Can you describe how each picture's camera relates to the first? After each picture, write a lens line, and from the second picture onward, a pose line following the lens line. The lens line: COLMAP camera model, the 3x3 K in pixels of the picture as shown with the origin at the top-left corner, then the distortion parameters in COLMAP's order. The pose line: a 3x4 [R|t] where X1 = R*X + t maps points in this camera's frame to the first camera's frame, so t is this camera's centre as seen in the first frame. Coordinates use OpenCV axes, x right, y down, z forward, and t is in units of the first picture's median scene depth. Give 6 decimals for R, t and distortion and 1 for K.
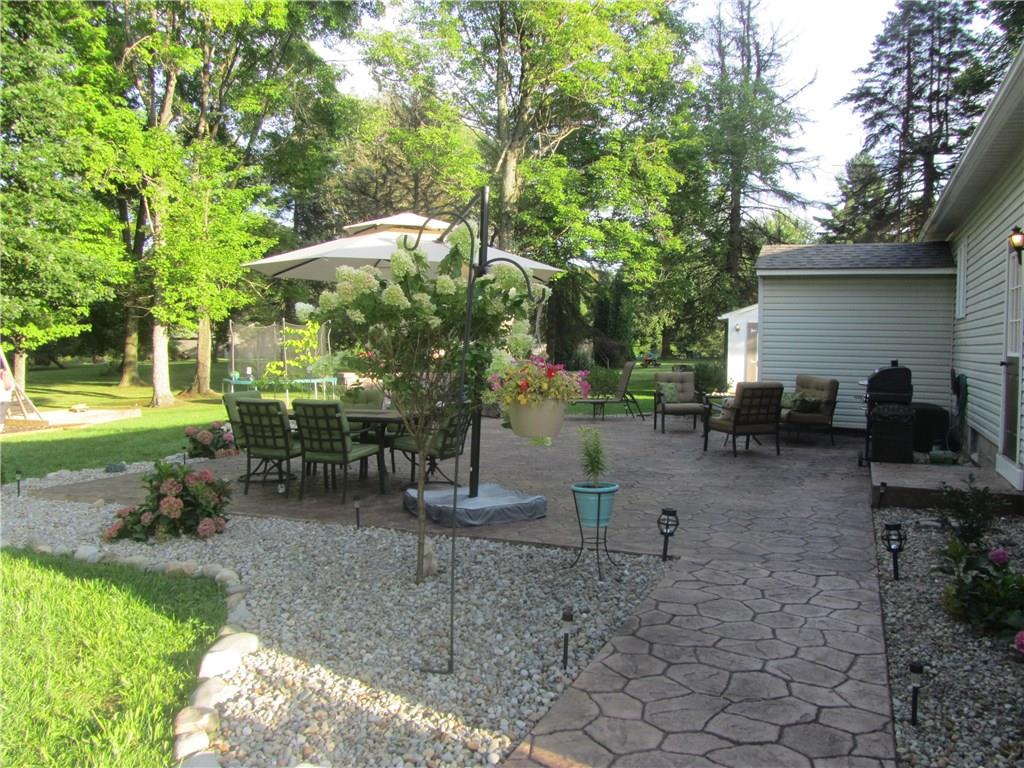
lens RADIAL K [[843.2, 0, 507.7], [0, 843.2, 374.8], [0, 0, 1]] dist [-0.036312, 0.013276]
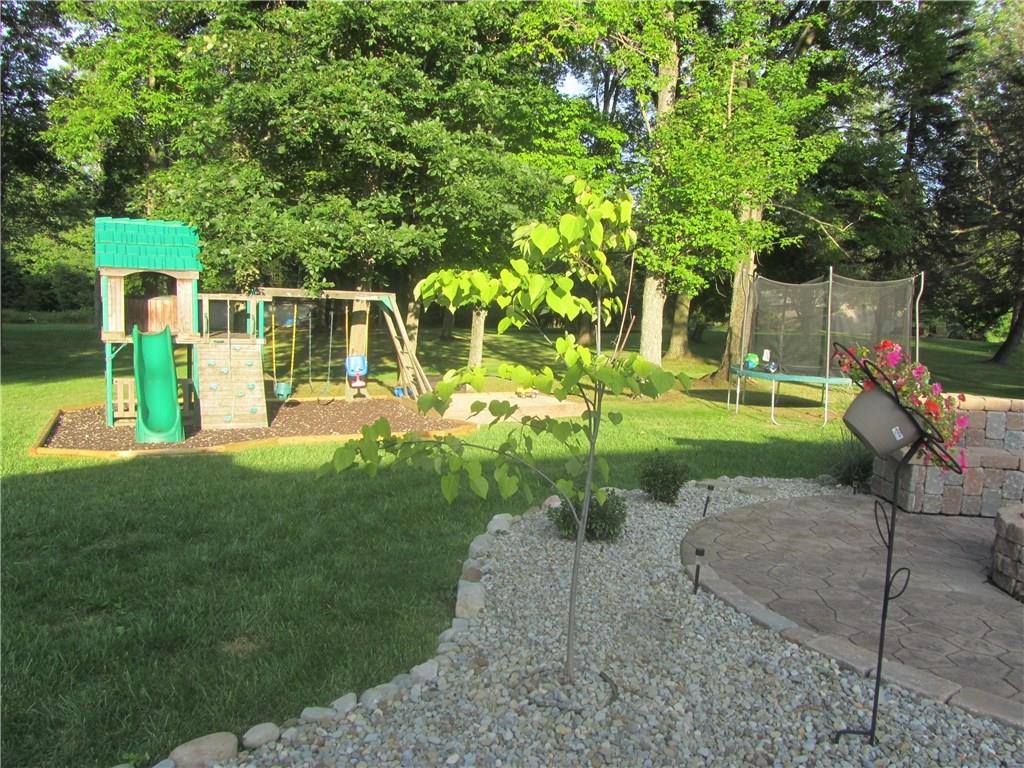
lens RADIAL K [[839.5, 0, 512.0], [0, 839.5, 384.0], [0, 0, 1]] dist [-0.051845, 0.009706]
pose [[0.756088, 0.093771, -0.647717, -0.057415], [-0.063823, 0.995530, 0.069622, -0.013466], [0.651350, -0.011301, 0.758693, 0.418192]]
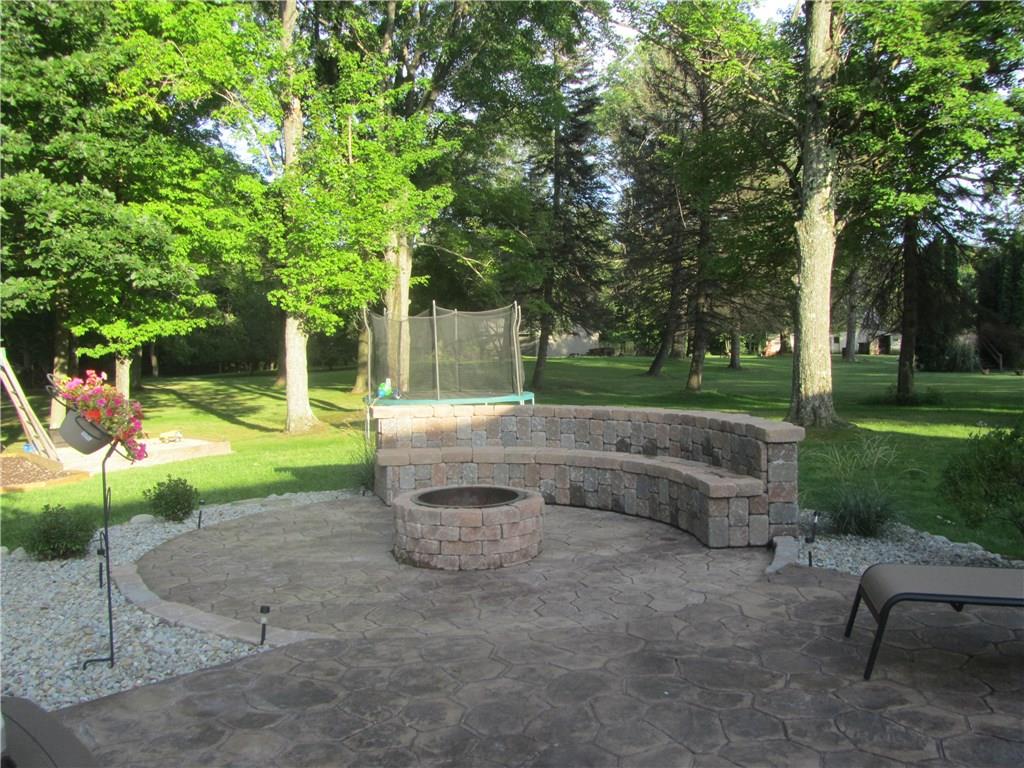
lens RADIAL K [[843.2, 0, 507.7], [0, 843.2, 374.8], [0, 0, 1]] dist [-0.036312, 0.013276]
pose [[0.918560, 0.000055, -0.395283, 0.031461], [0.002257, 0.999983, 0.005384, -0.014247], [0.395276, -0.005838, 0.918544, 0.422728]]
